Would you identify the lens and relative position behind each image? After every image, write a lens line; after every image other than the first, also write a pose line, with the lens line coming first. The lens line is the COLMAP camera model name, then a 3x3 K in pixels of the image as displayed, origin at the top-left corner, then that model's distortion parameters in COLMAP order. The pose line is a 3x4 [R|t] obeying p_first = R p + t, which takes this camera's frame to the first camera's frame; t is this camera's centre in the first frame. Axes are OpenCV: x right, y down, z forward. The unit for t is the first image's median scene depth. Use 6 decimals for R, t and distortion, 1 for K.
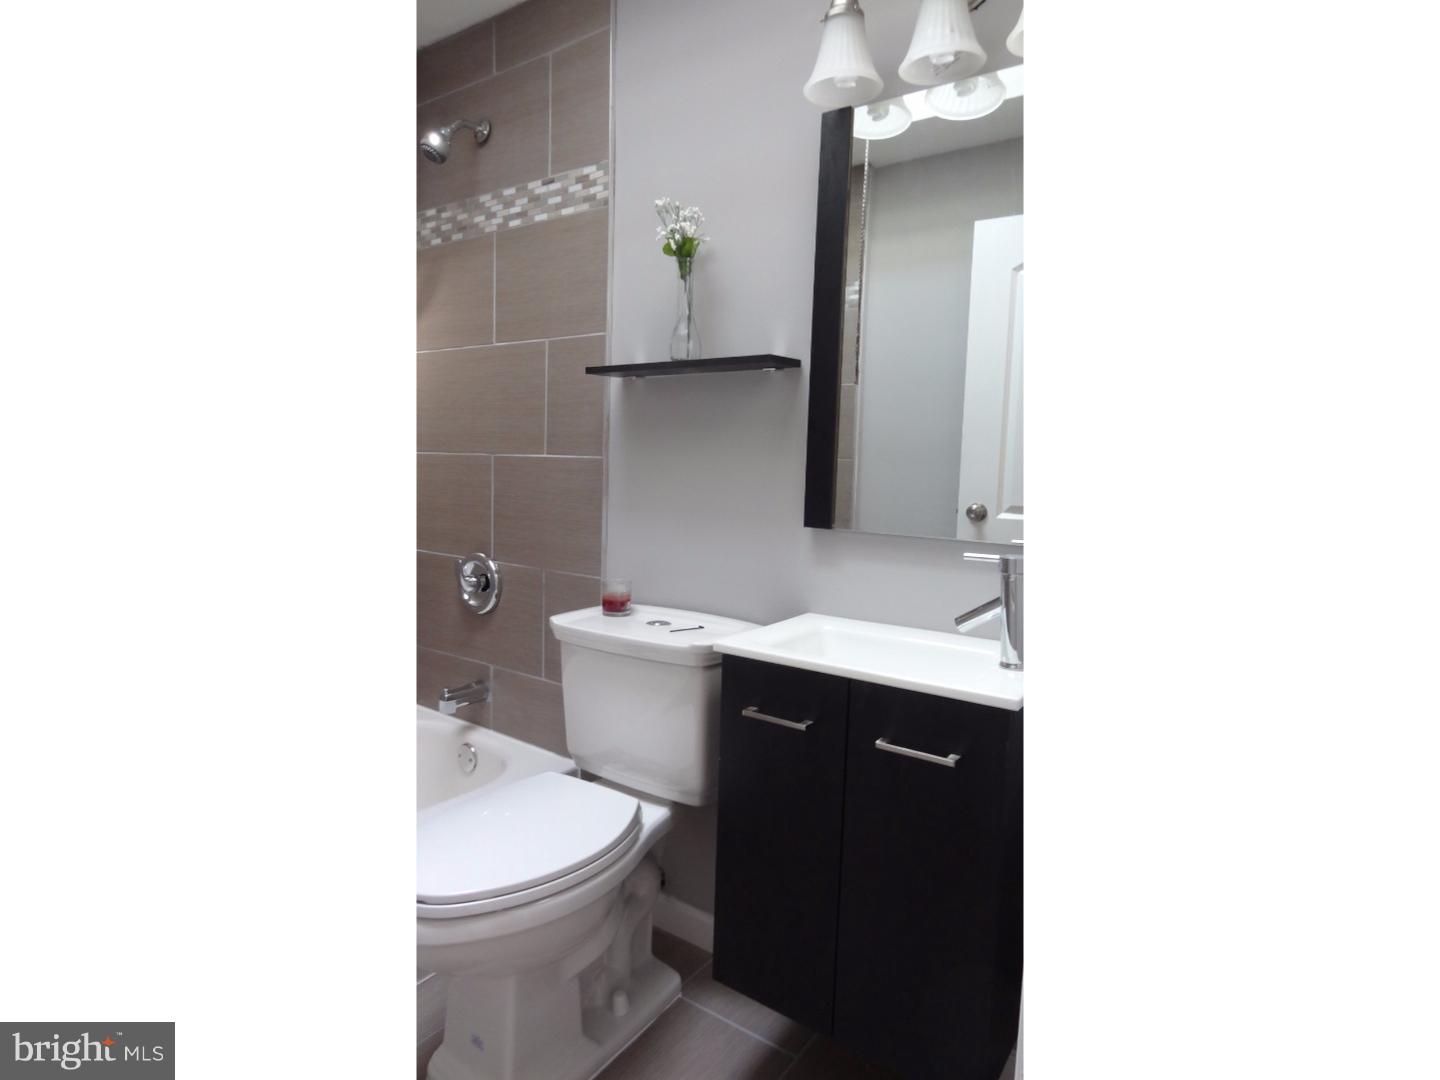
lens RADIAL K [[743.2, 0, 726.2], [0, 743.2, 539.6], [0, 0, 1]] dist [0.001877, 0.000953]
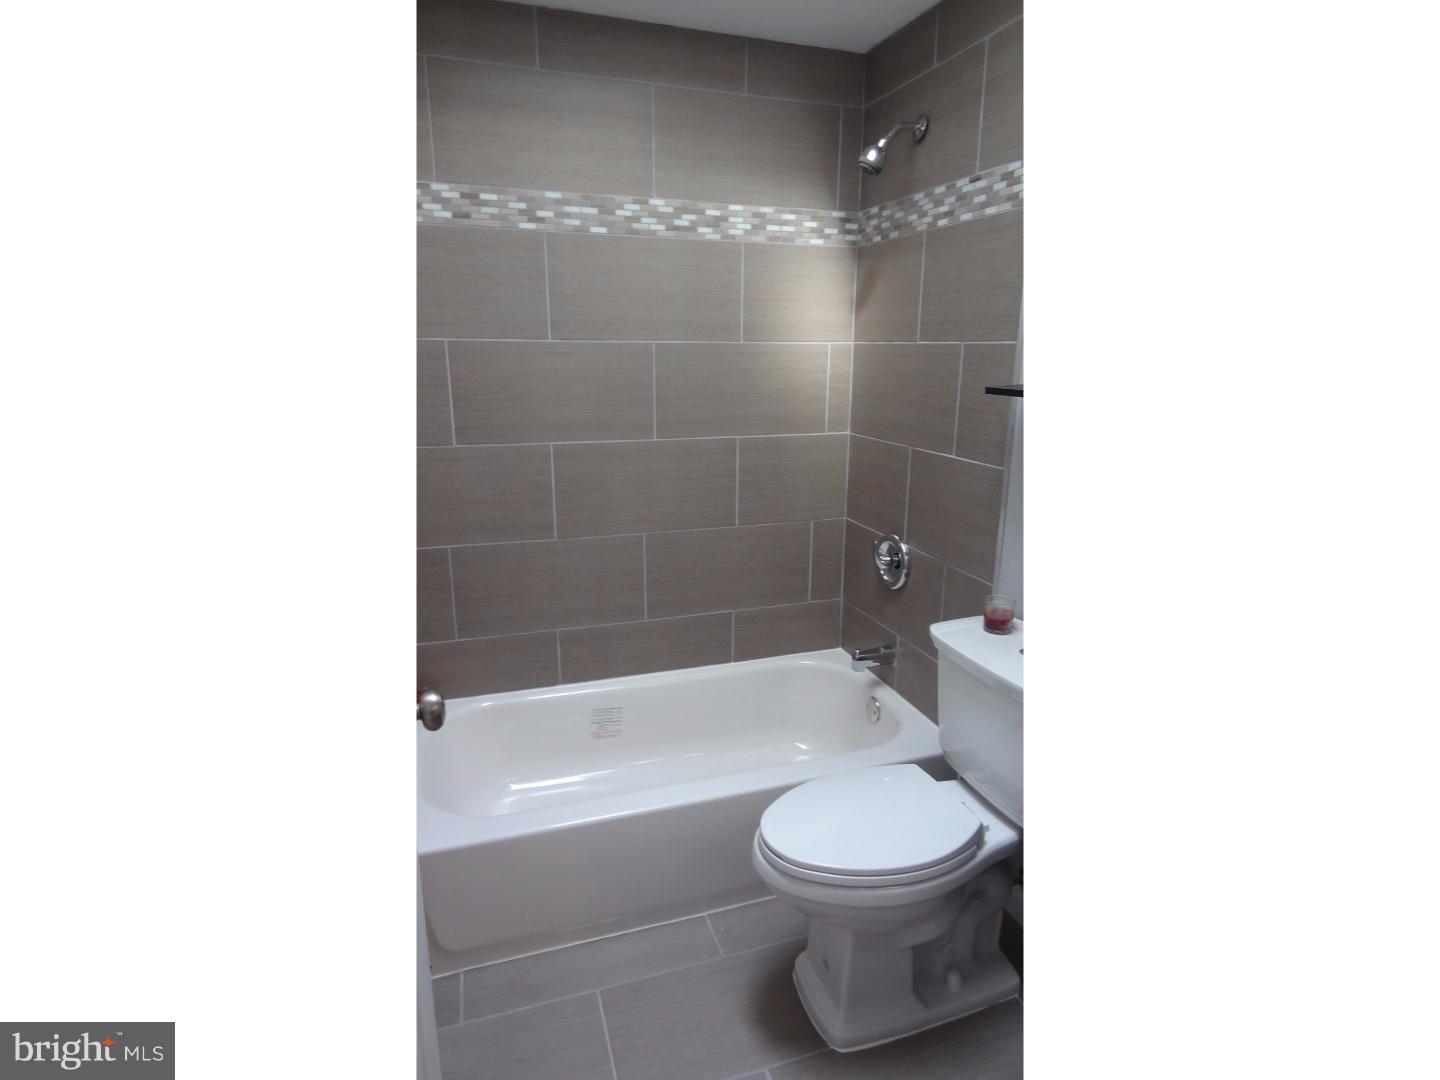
lens RADIAL K [[743.2, 0, 726.2], [0, 743.2, 539.6], [0, 0, 1]] dist [0.001877, 0.000953]
pose [[0.803007, 0.116744, -0.584424, 0.117479], [-0.028789, 0.987080, 0.157621, -0.149251], [0.595274, -0.109745, 0.795993, -0.023624]]
